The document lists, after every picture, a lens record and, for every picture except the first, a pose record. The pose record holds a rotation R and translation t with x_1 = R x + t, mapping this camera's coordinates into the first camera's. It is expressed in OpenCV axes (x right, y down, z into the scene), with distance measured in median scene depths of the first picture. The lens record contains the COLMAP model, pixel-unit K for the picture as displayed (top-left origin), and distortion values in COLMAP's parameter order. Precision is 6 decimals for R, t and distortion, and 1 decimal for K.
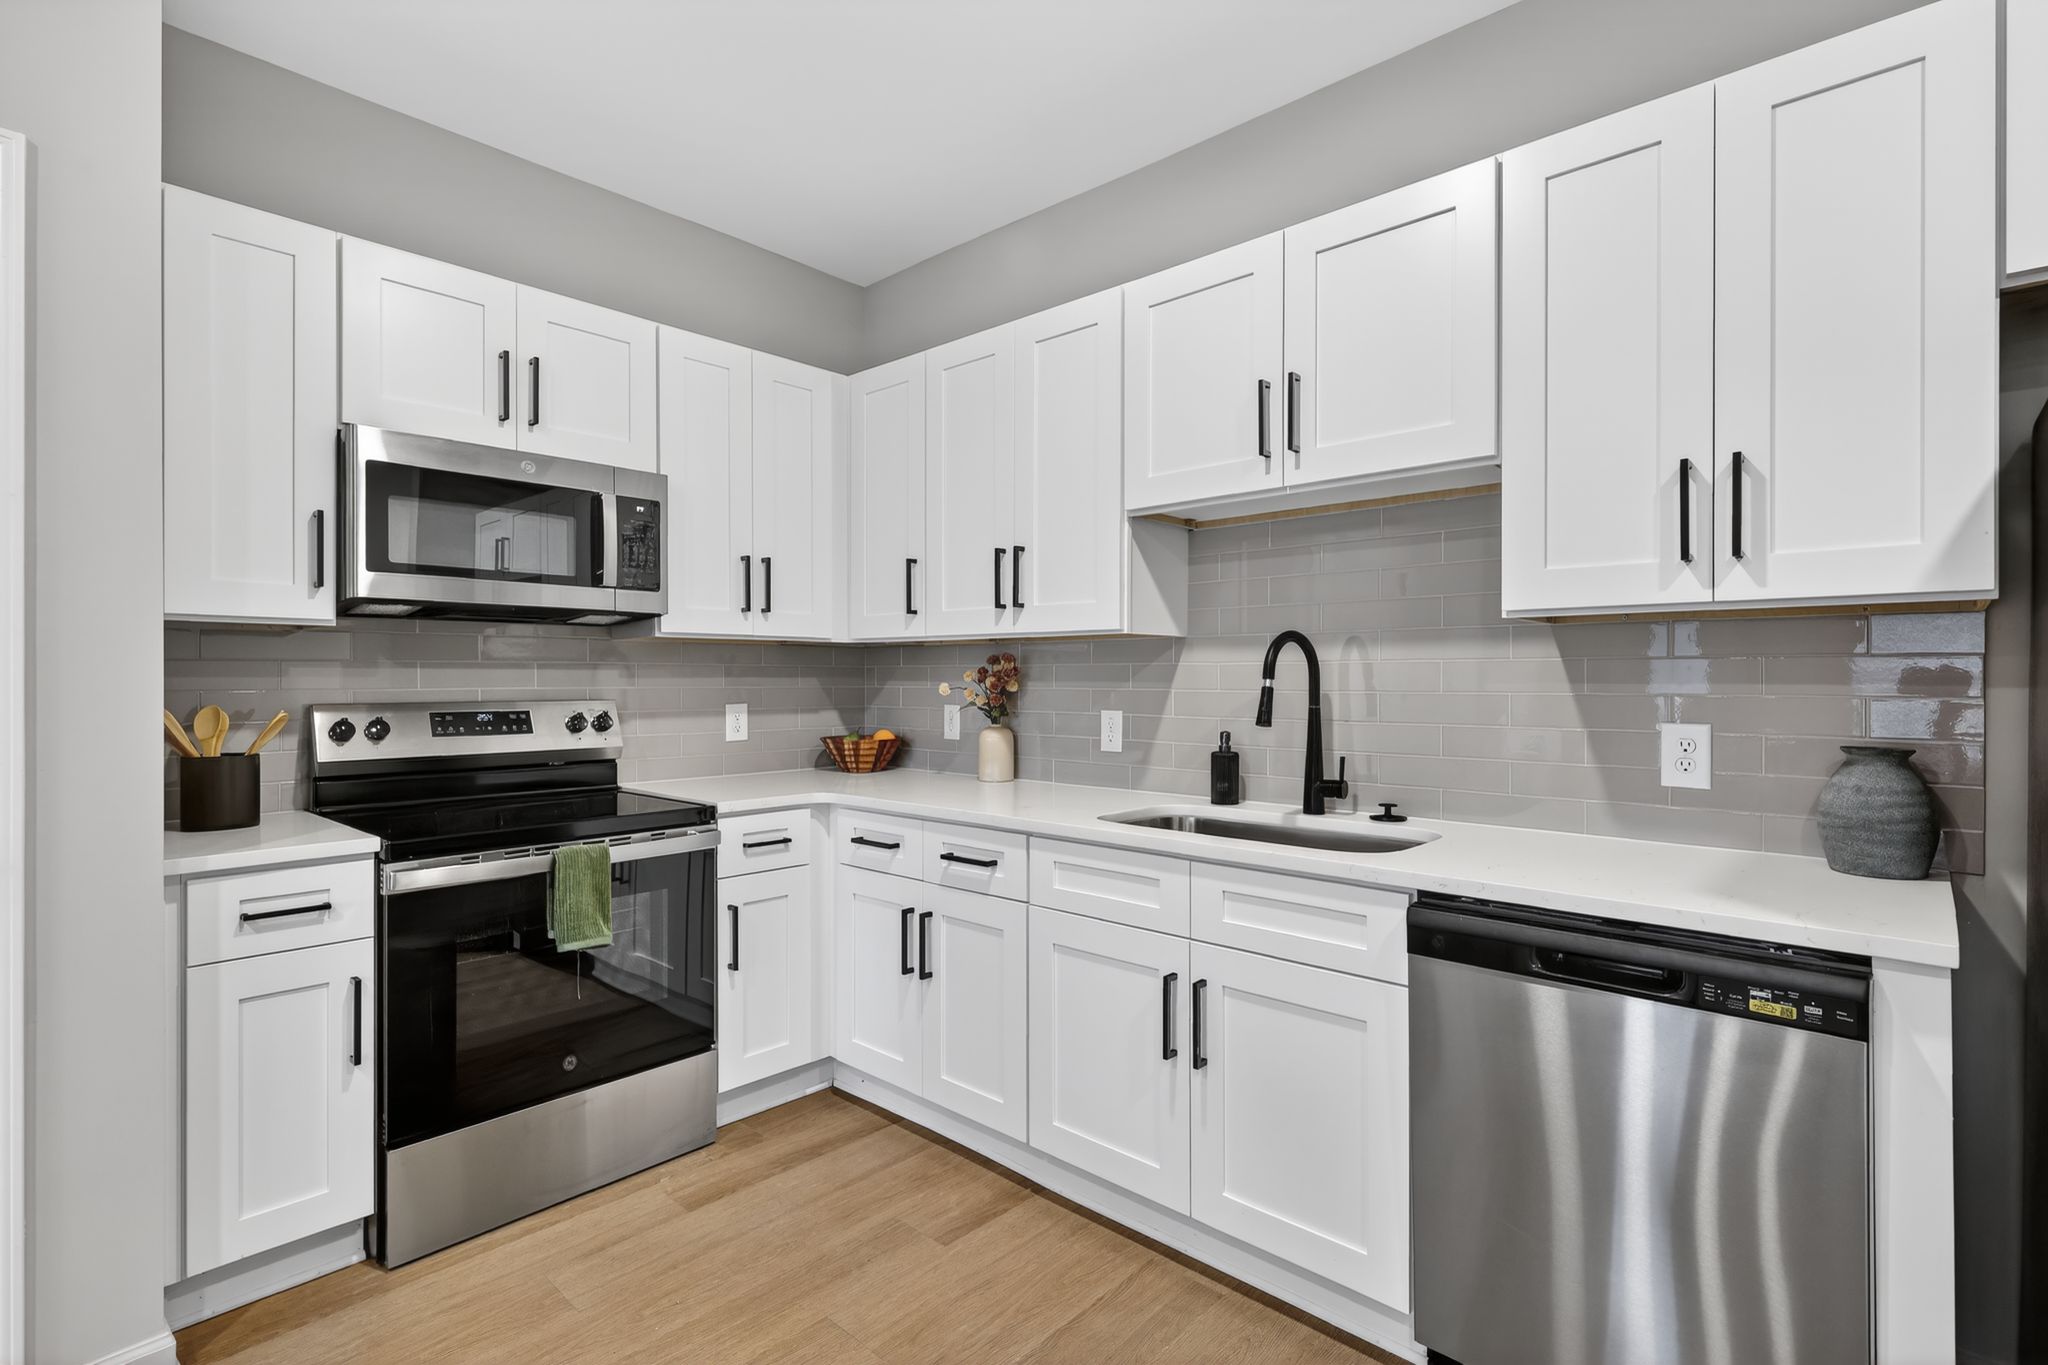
lens RADIAL K [[977.1, 0, 1024.0], [0, 977.1, 682.5], [0, 0, 1]] dist [0.000115, -0.000107]
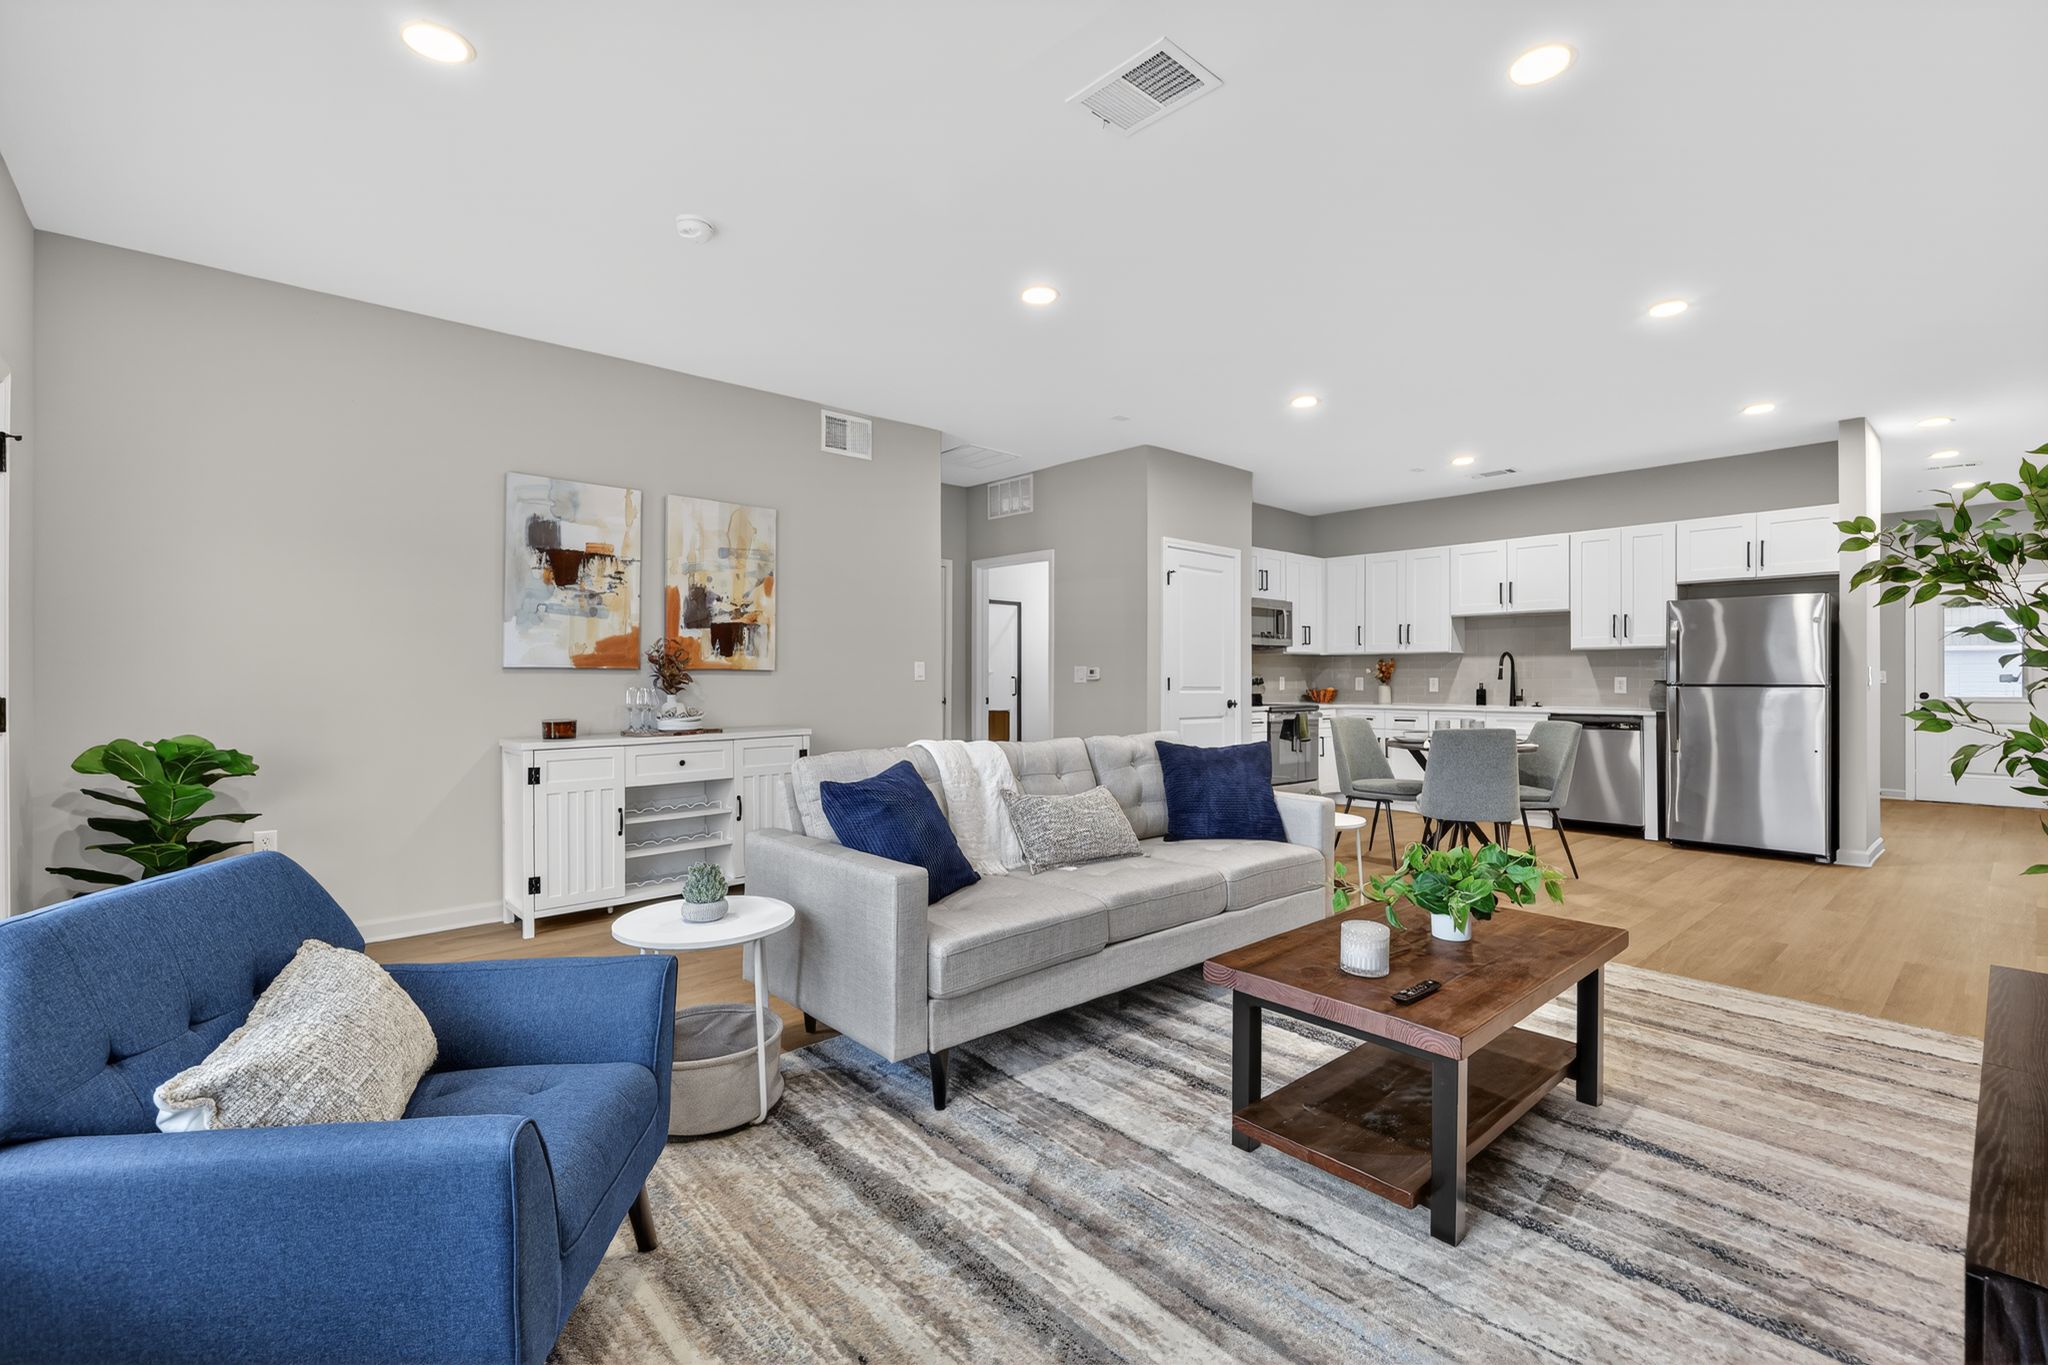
lens RADIAL K [[906.2, 0, 1024.0], [0, 906.2, 682.5], [0, 0, 1]] dist [0.001256, -0.000220]
pose [[0.995504, 0.000500, -0.094720, -0.966910], [-0.000621, 0.999999, -0.001249, 0.051079], [0.094719, 0.001302, 0.995503, -2.024620]]
